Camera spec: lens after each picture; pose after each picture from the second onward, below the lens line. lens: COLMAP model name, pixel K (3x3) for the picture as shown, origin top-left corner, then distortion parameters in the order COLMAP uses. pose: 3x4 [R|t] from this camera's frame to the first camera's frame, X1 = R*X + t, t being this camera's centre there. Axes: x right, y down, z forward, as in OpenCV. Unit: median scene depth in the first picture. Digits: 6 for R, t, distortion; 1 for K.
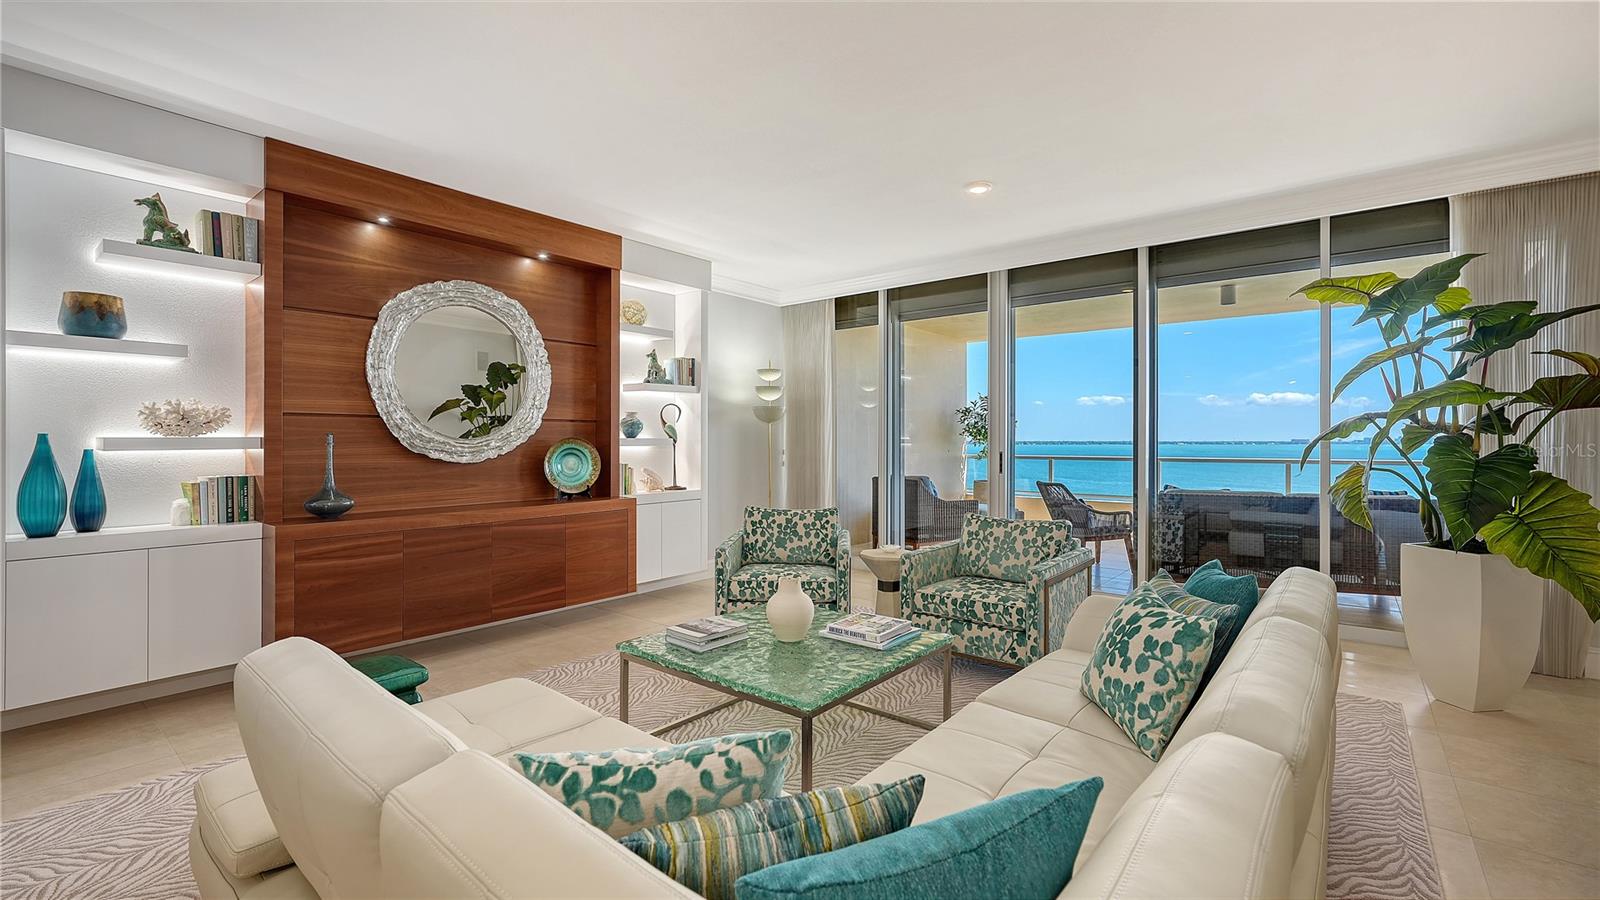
lens RADIAL K [[689.3, 0, 798.3], [0, 689.3, 429.7], [0, 0, 1]] dist [0.000579, -0.000026]
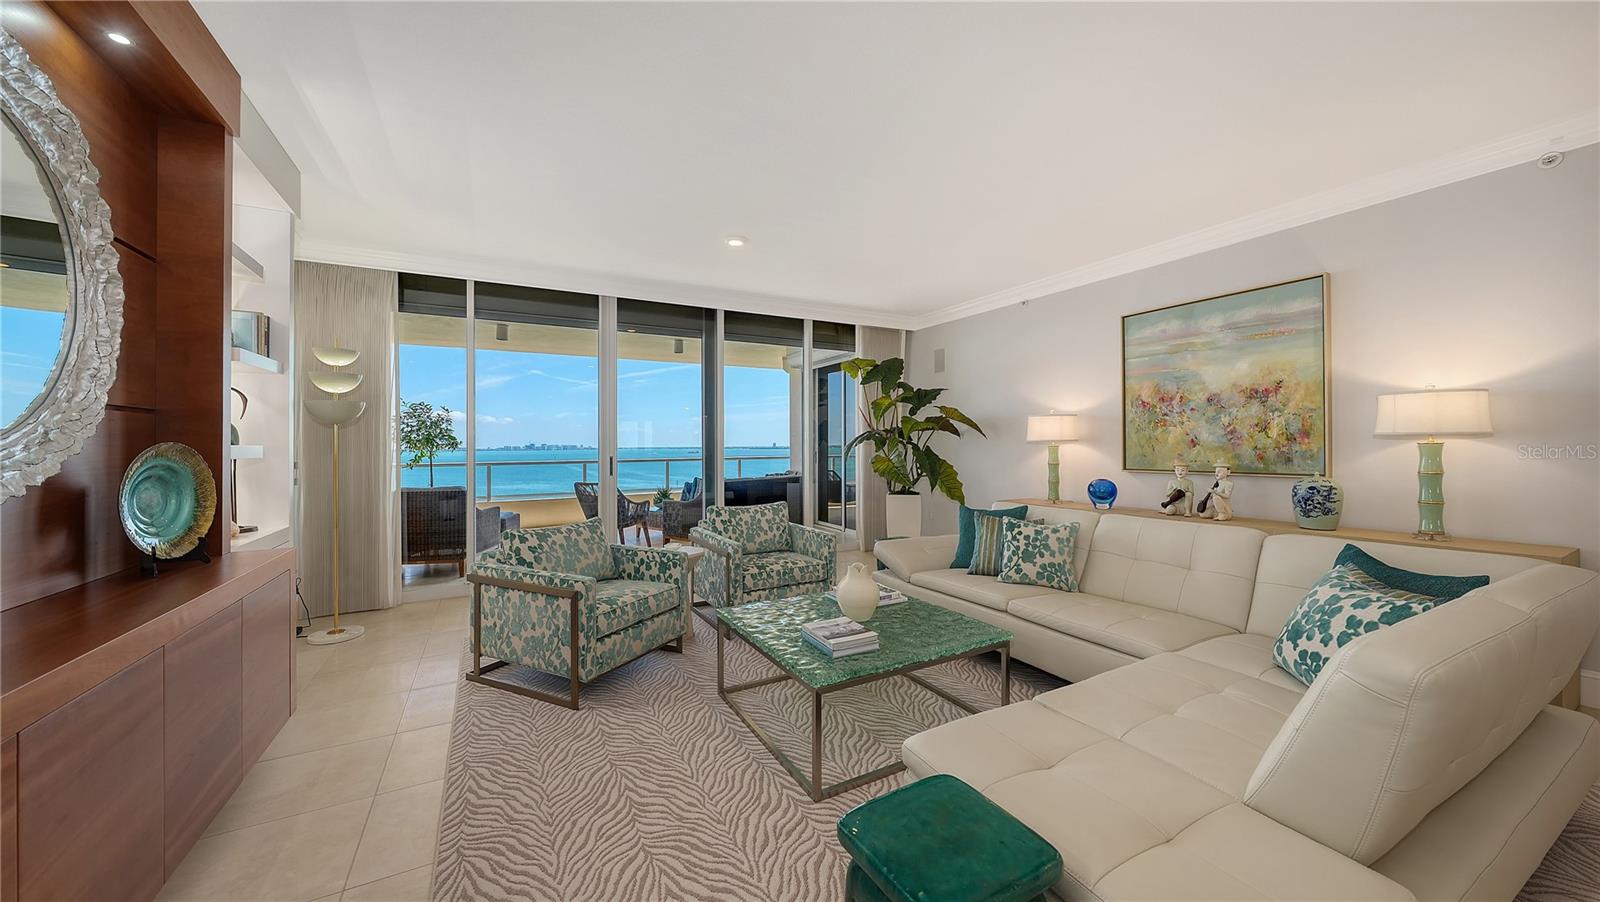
lens RADIAL K [[553.8, 0, 803.5], [0, 553.8, 440.6], [0, 0, 1]] dist [-0.004335, -0.000176]
pose [[0.379772, 0.001648, 0.925079, -0.562857], [-0.004597, 0.999989, 0.000106, 0.005827], [-0.925069, -0.004293, 0.379775, 0.468862]]
